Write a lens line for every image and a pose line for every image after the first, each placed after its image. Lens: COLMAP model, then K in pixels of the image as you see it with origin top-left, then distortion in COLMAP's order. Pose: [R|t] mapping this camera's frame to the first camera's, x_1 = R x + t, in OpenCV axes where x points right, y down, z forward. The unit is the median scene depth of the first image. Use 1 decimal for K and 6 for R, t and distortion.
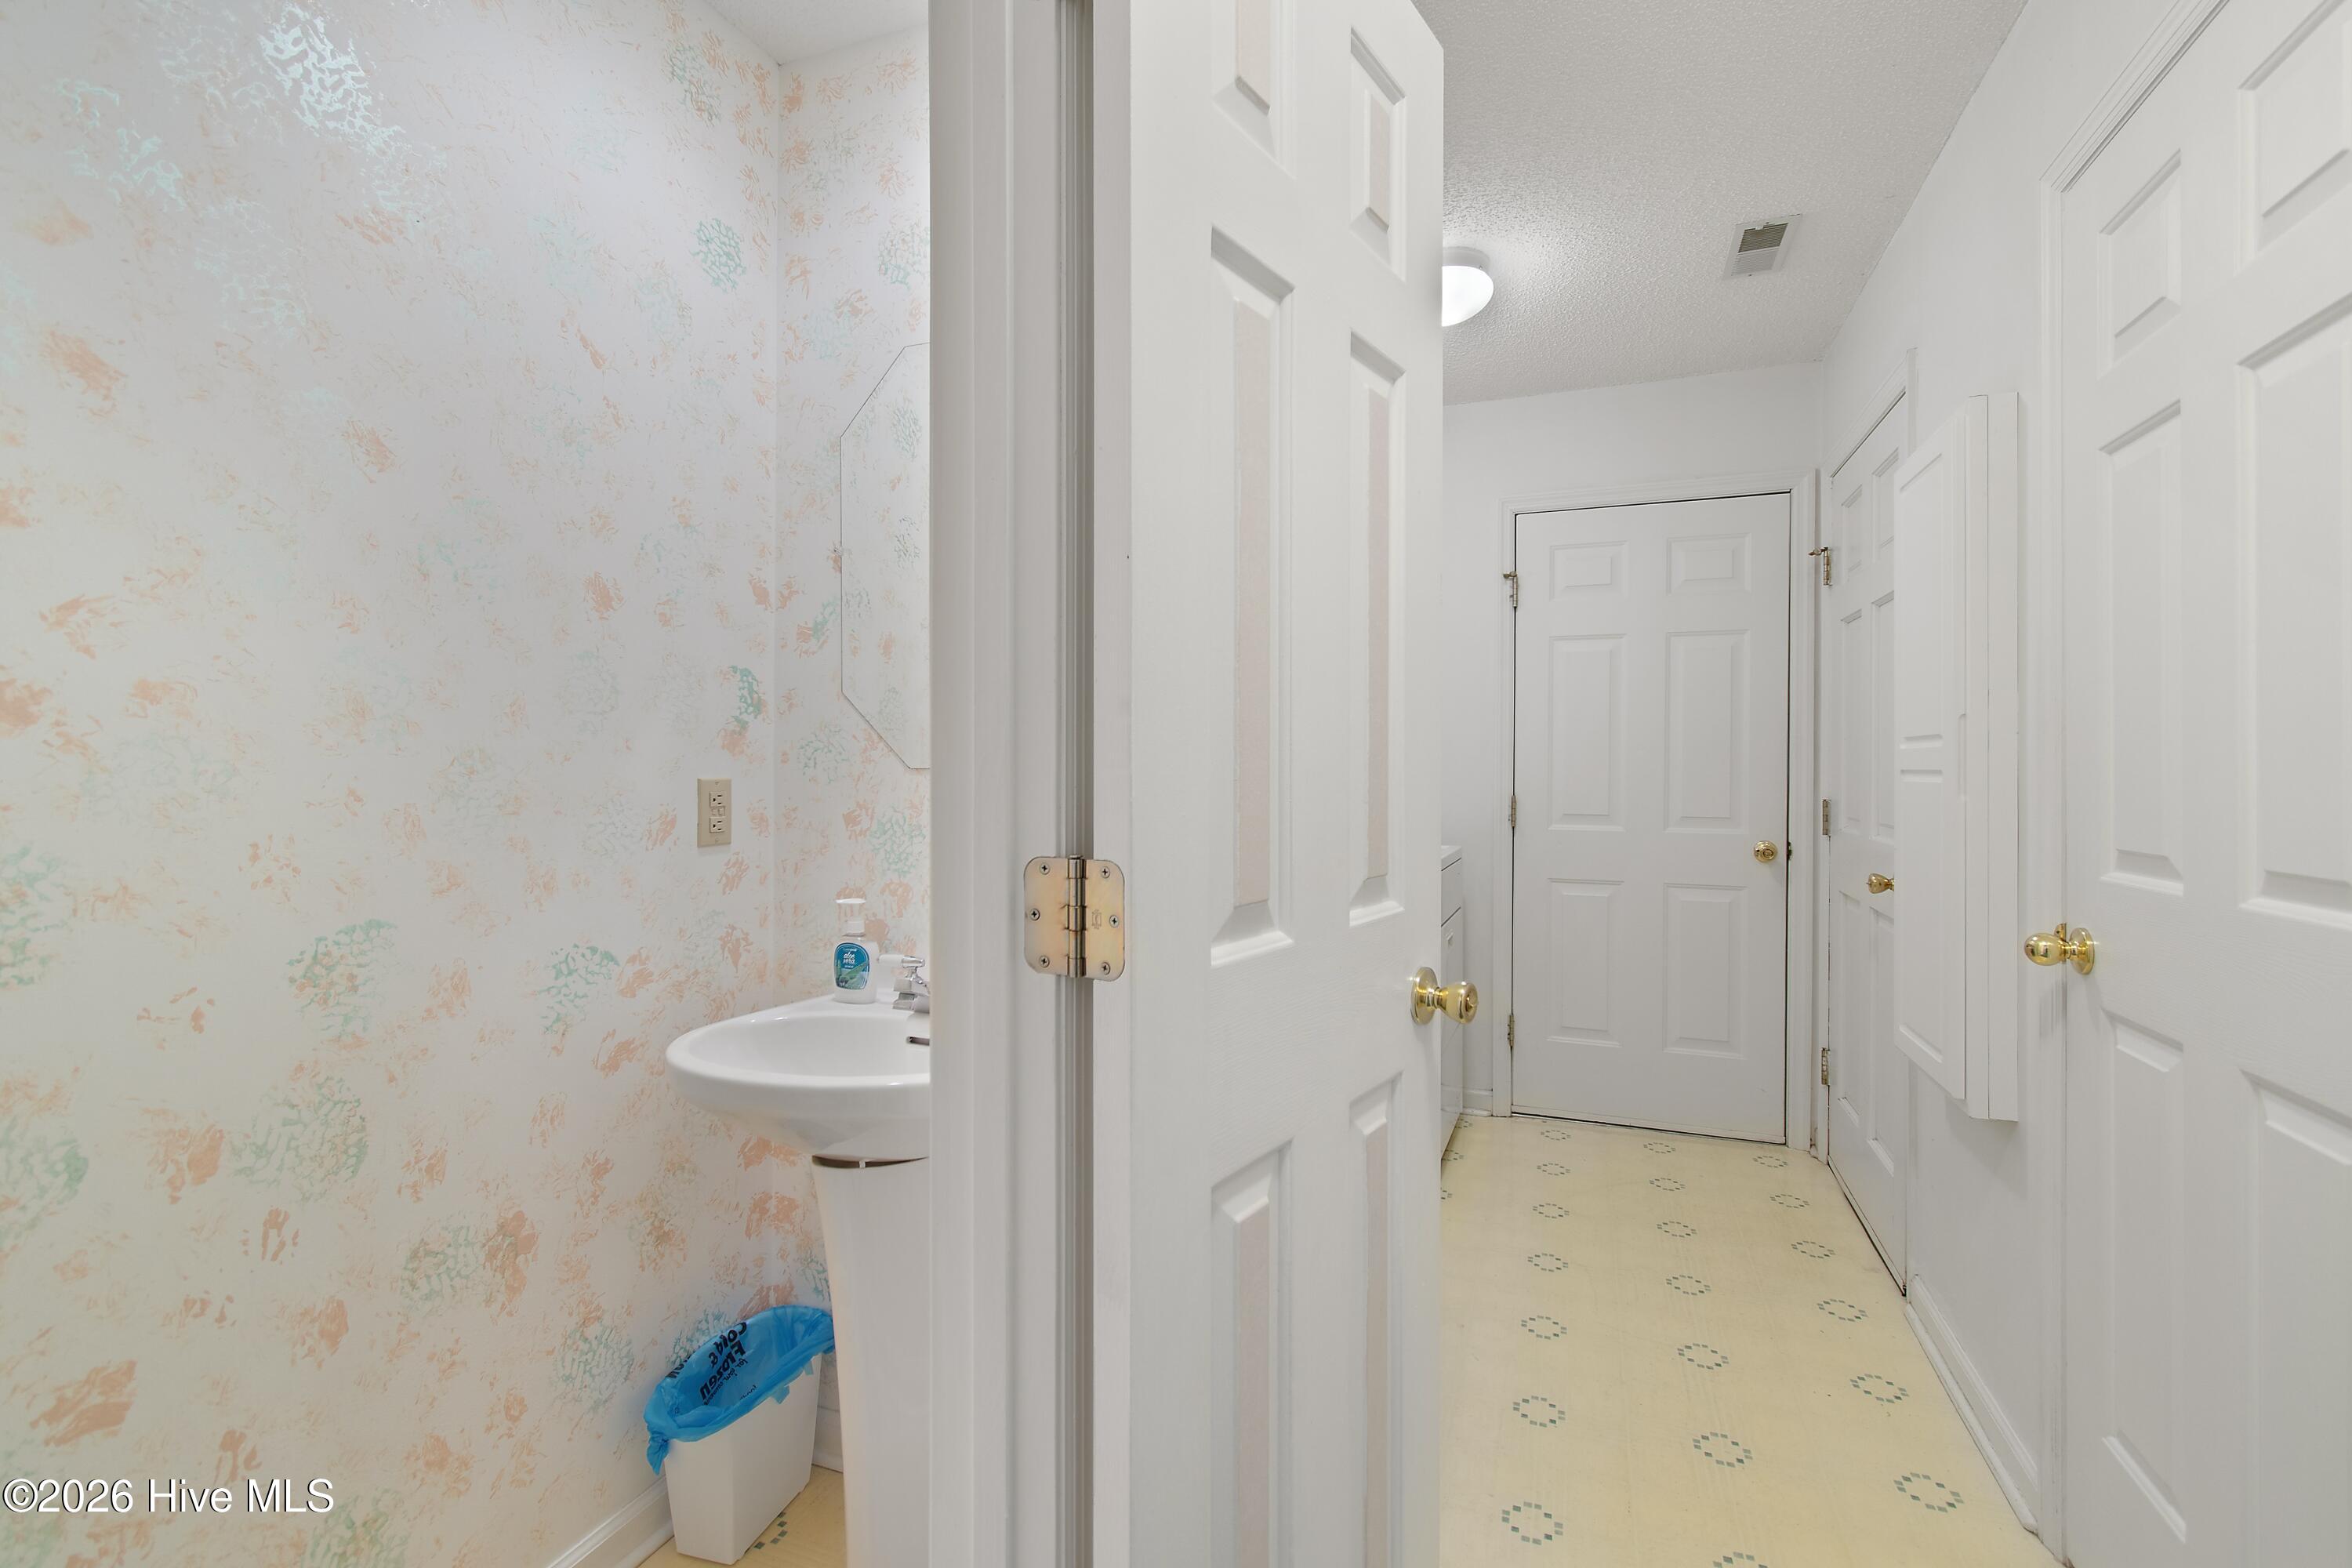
lens RADIAL K [[1054.1, 0, 1173.6], [0, 1054.1, 776.4], [0, 0, 1]] dist [-0.001481, -0.000392]
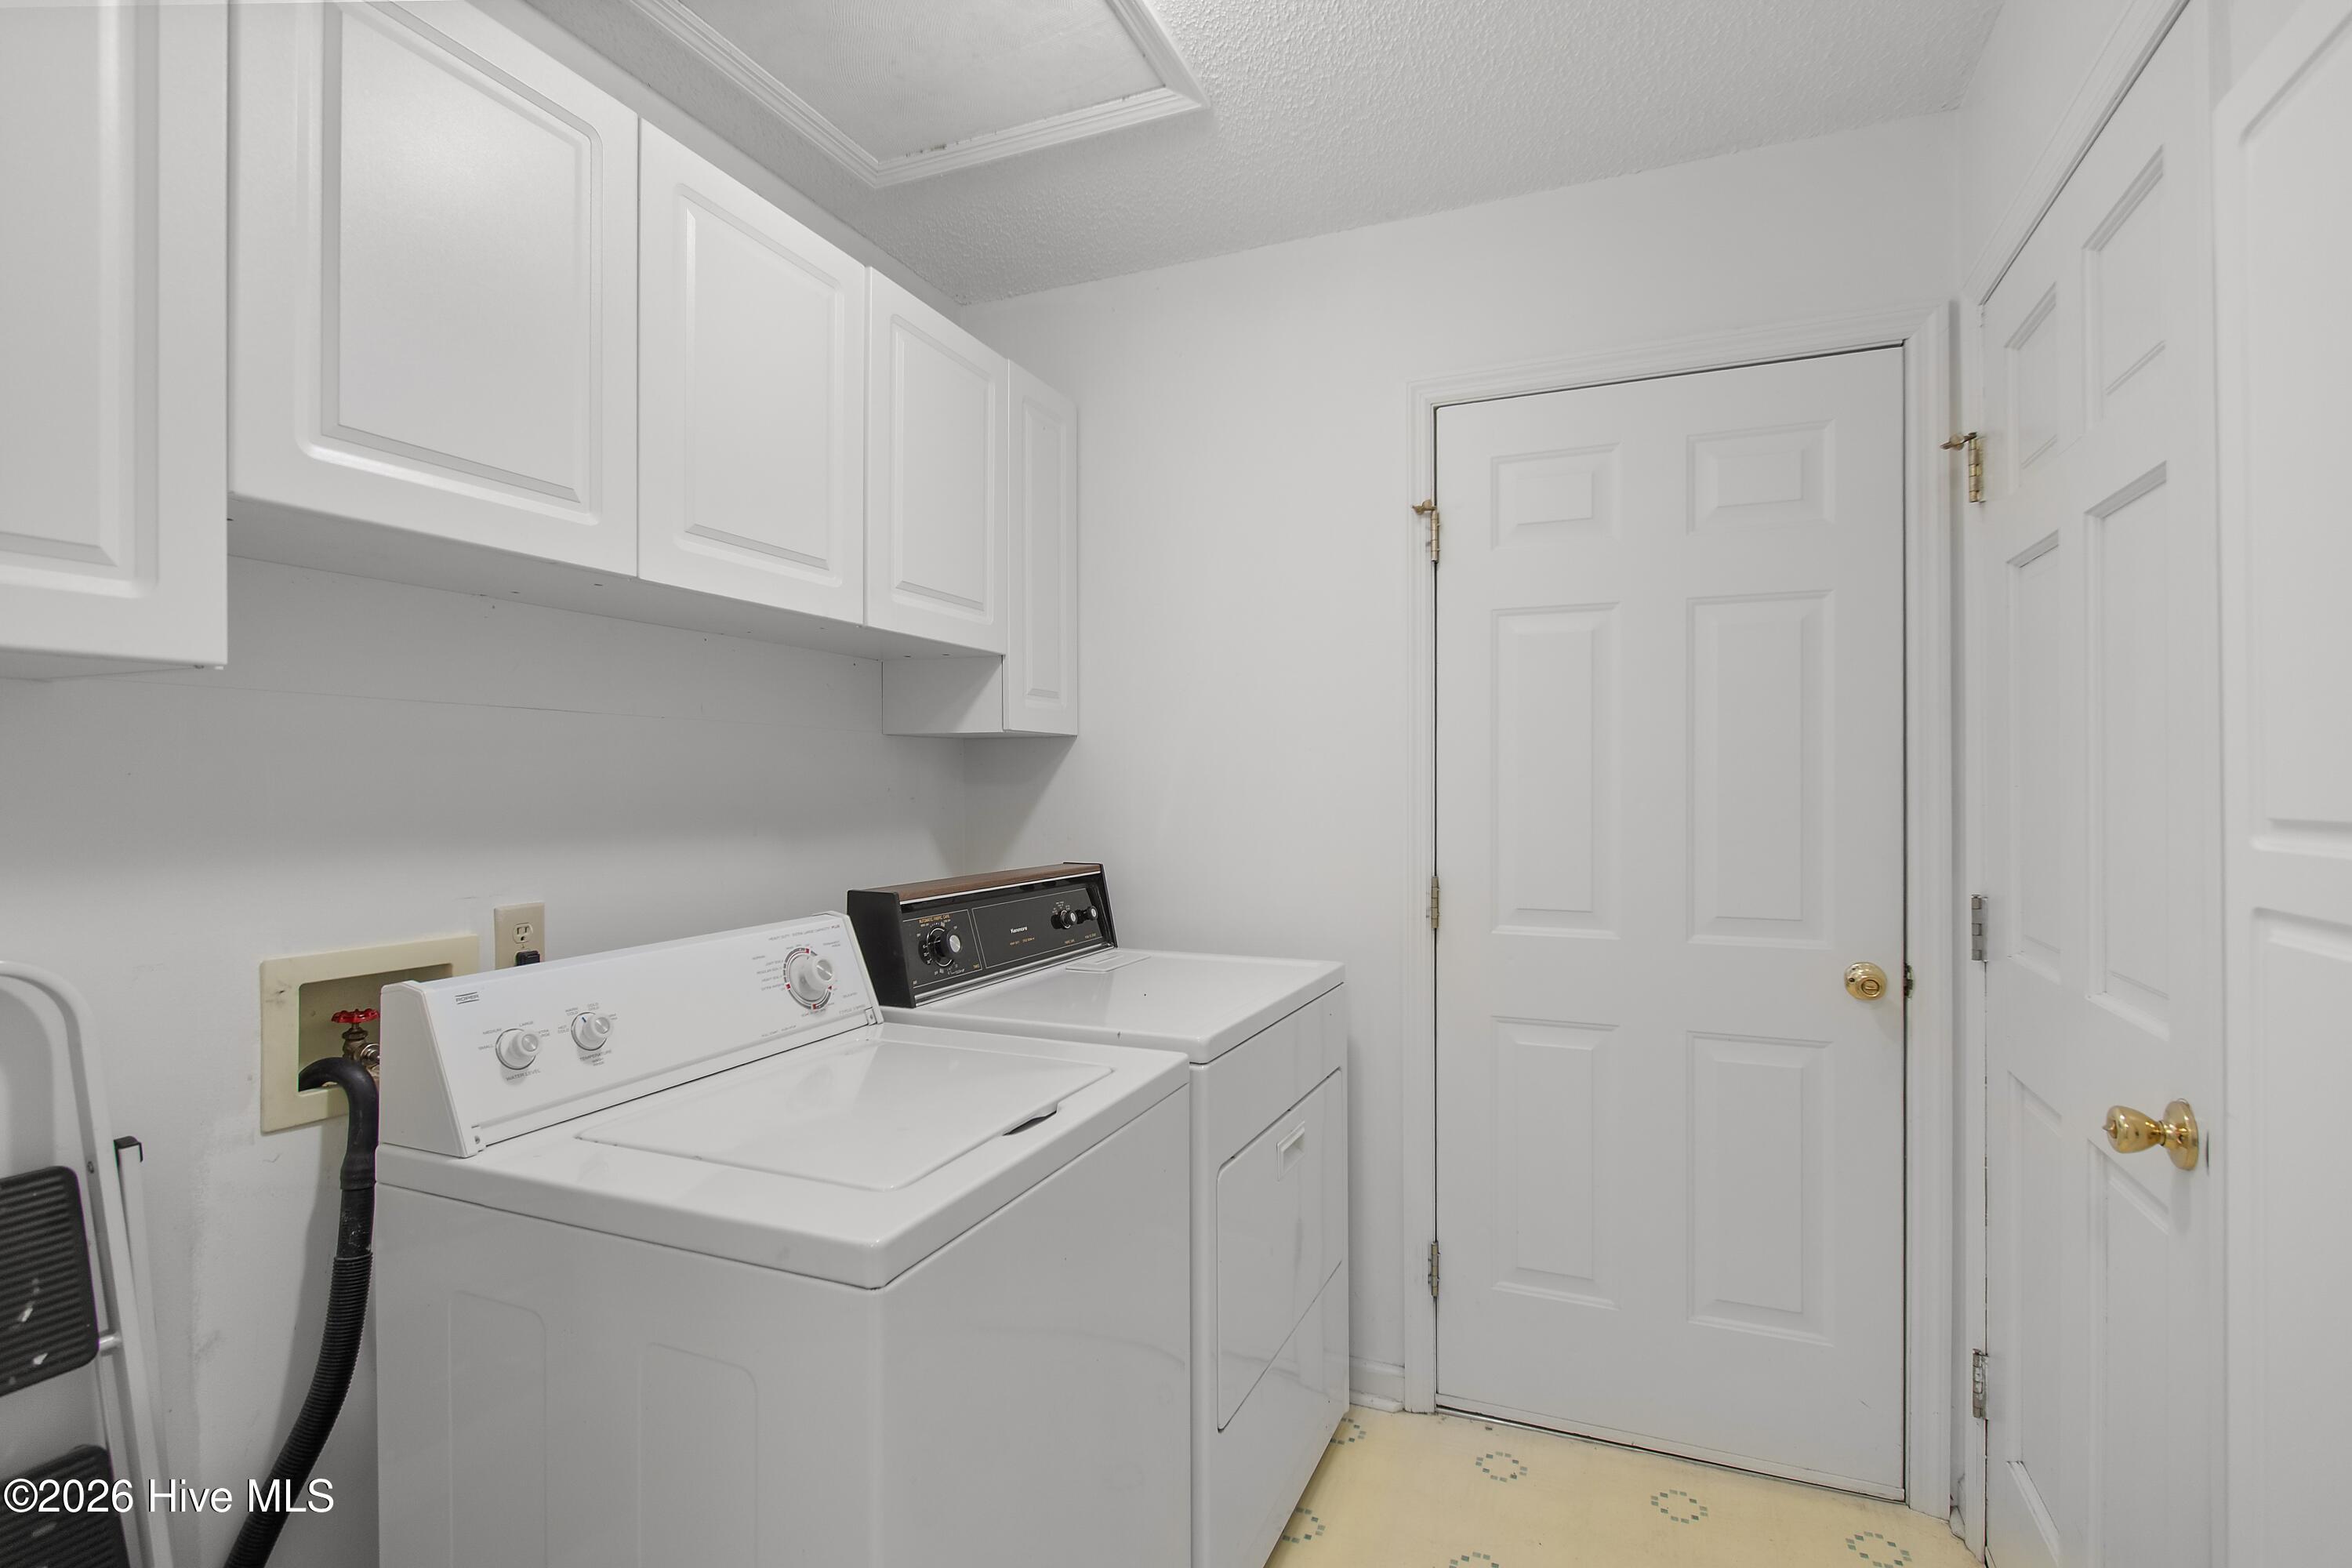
lens RADIAL K [[1118.8, 0, 1178.9], [0, 1118.8, 786.5], [0, 0, 1]] dist [-0.004659, -0.002156]
pose [[0.999402, -0.004978, -0.034227, 0.214183], [0.004674, 0.999949, -0.008941, -0.029570], [0.034270, 0.008776, 0.999374, 0.387222]]
